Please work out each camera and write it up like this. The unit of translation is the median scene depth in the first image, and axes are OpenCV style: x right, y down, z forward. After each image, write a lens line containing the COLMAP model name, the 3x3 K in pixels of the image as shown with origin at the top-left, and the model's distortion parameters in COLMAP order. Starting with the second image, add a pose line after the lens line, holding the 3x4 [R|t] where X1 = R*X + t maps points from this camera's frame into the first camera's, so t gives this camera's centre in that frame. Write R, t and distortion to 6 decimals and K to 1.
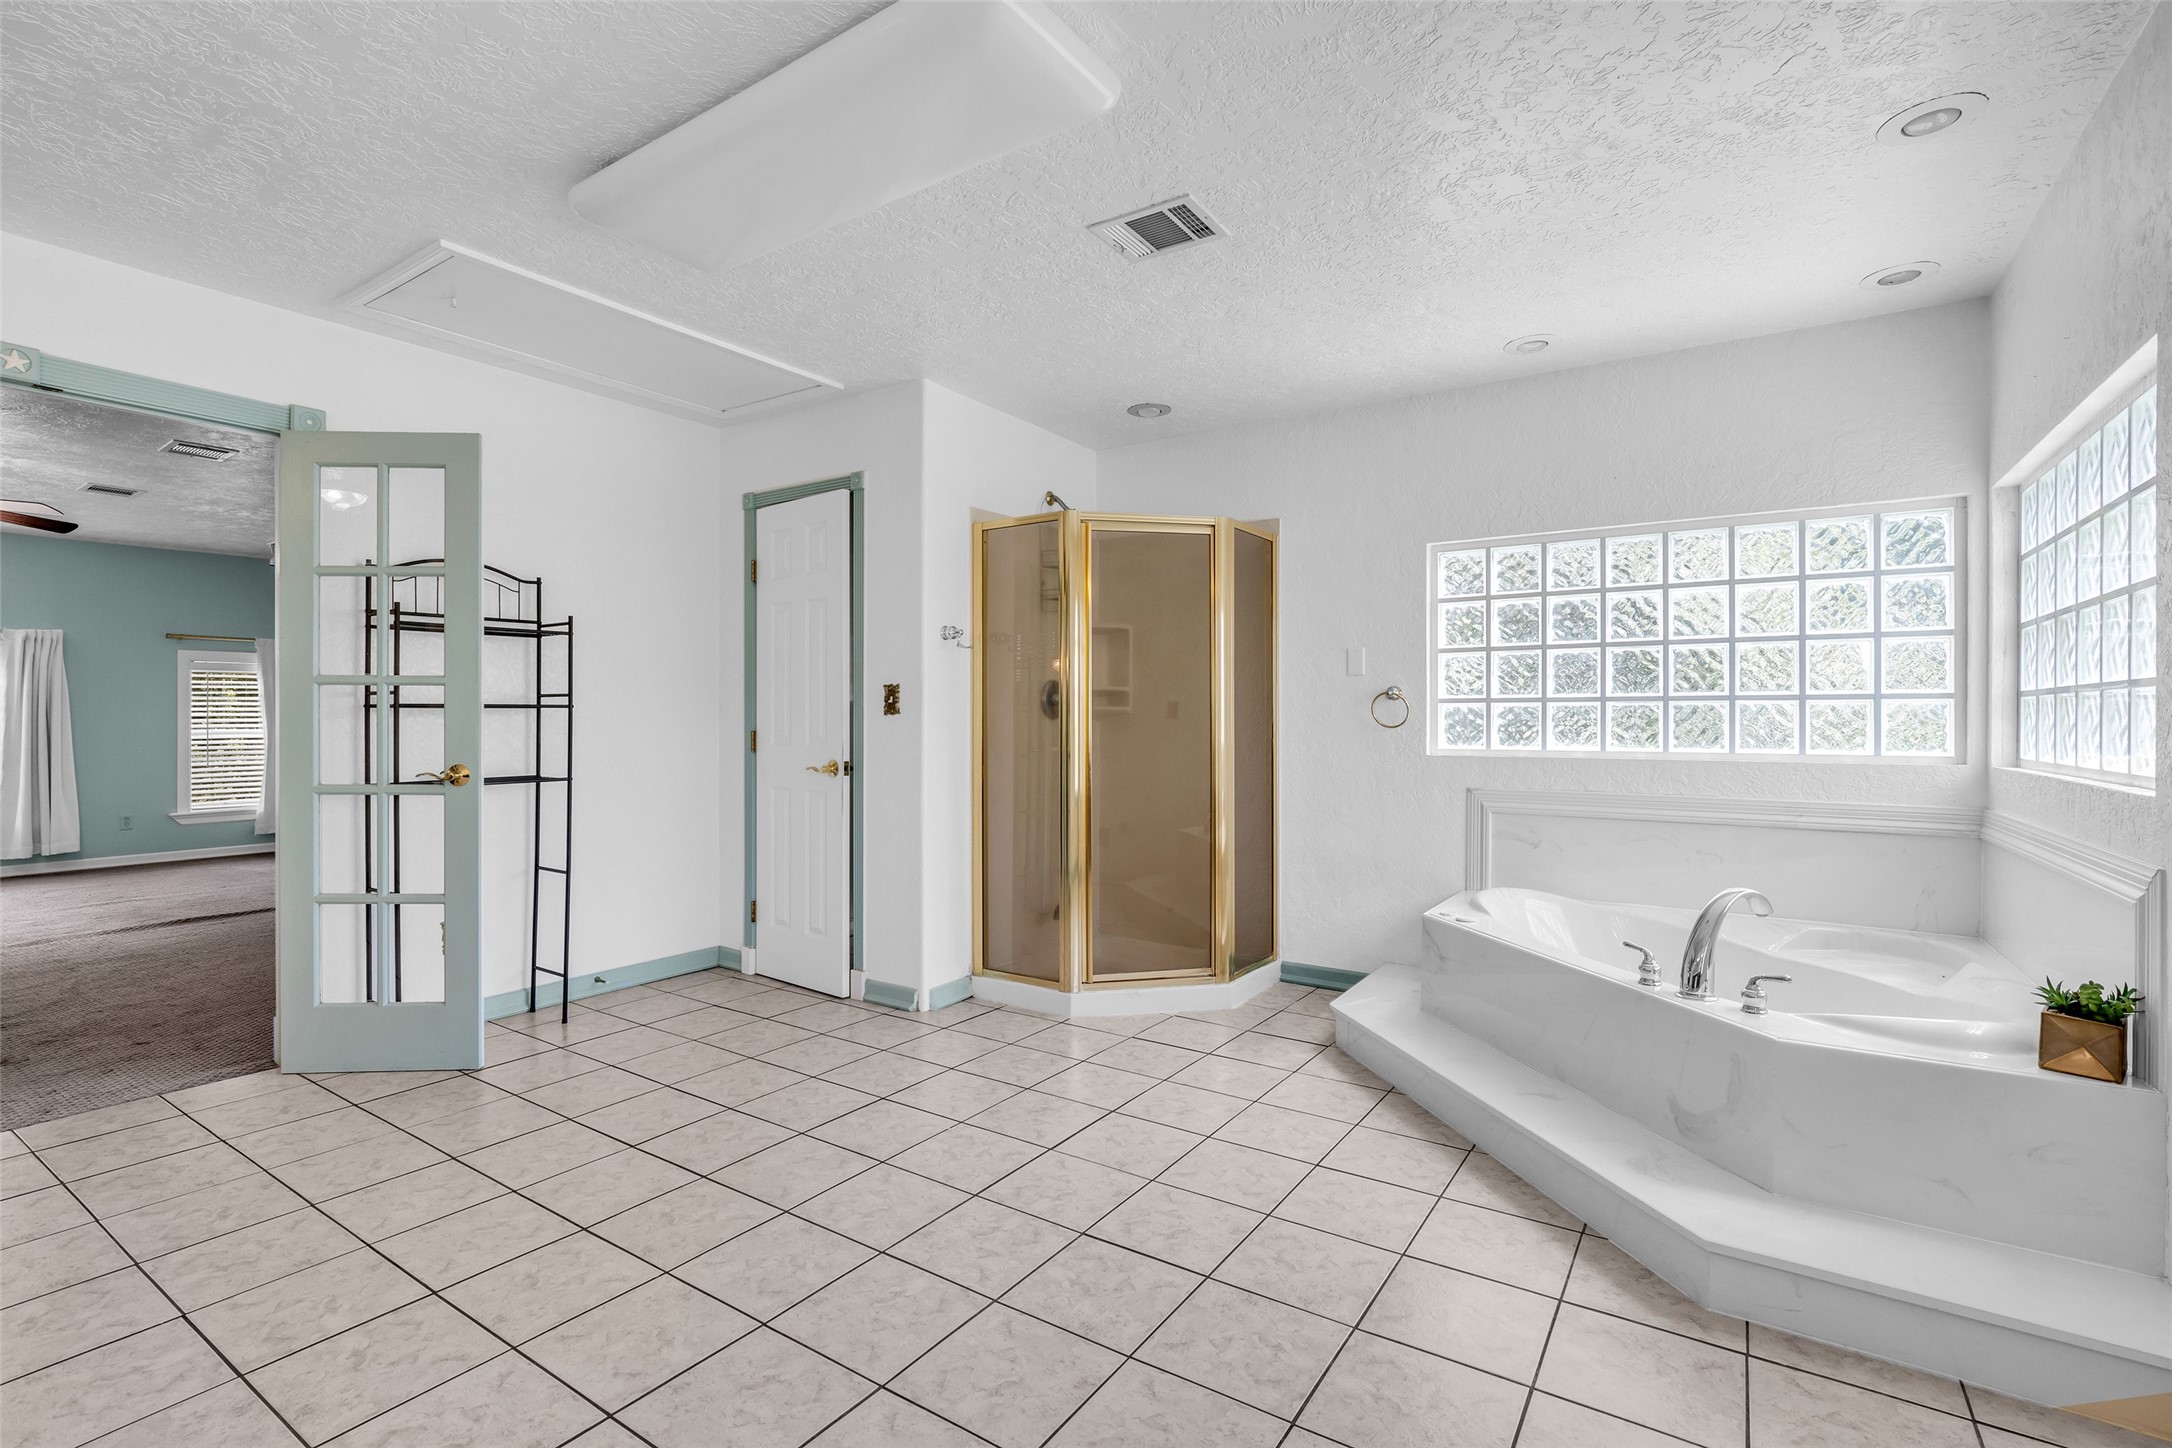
lens RADIAL K [[1001.4, 0, 1081.5], [0, 1001.4, 718.4], [0, 0, 1]] dist [-0.011818, 0.000476]
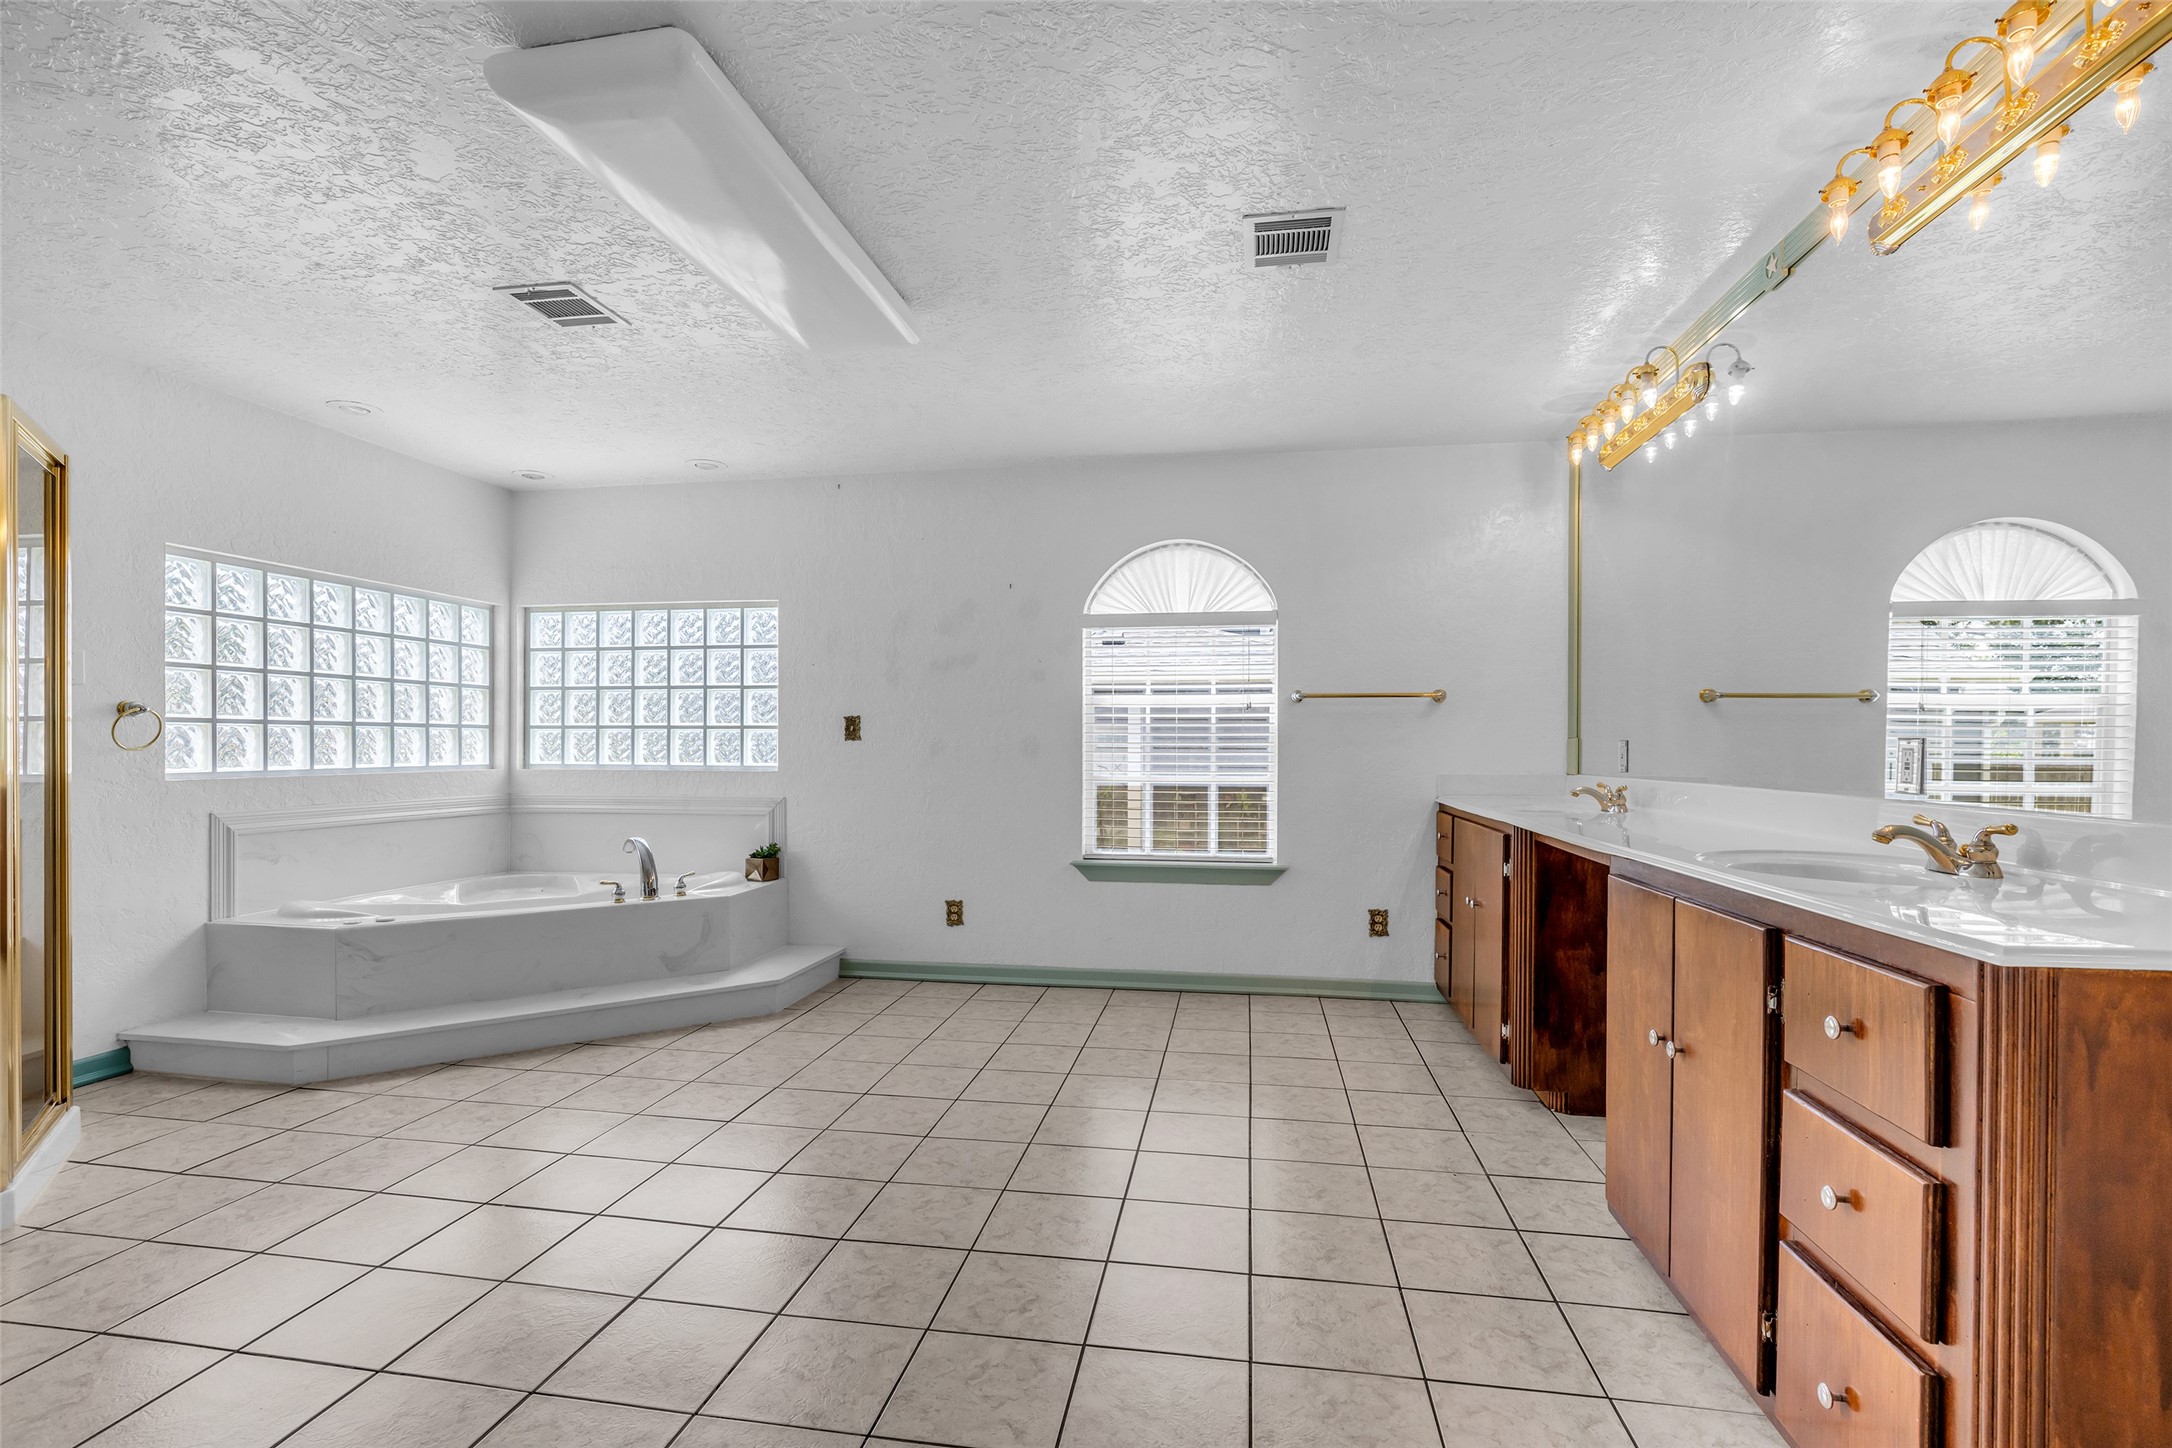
lens RADIAL K [[1001.4, 0, 1081.5], [0, 1001.4, 718.4], [0, 0, 1]] dist [-0.011818, 0.000476]
pose [[-0.413138, 0.022132, 0.910400, -1.003505], [-0.003221, 0.999663, -0.025764, 0.001907], [-0.910663, -0.013577, -0.412927, 0.786617]]
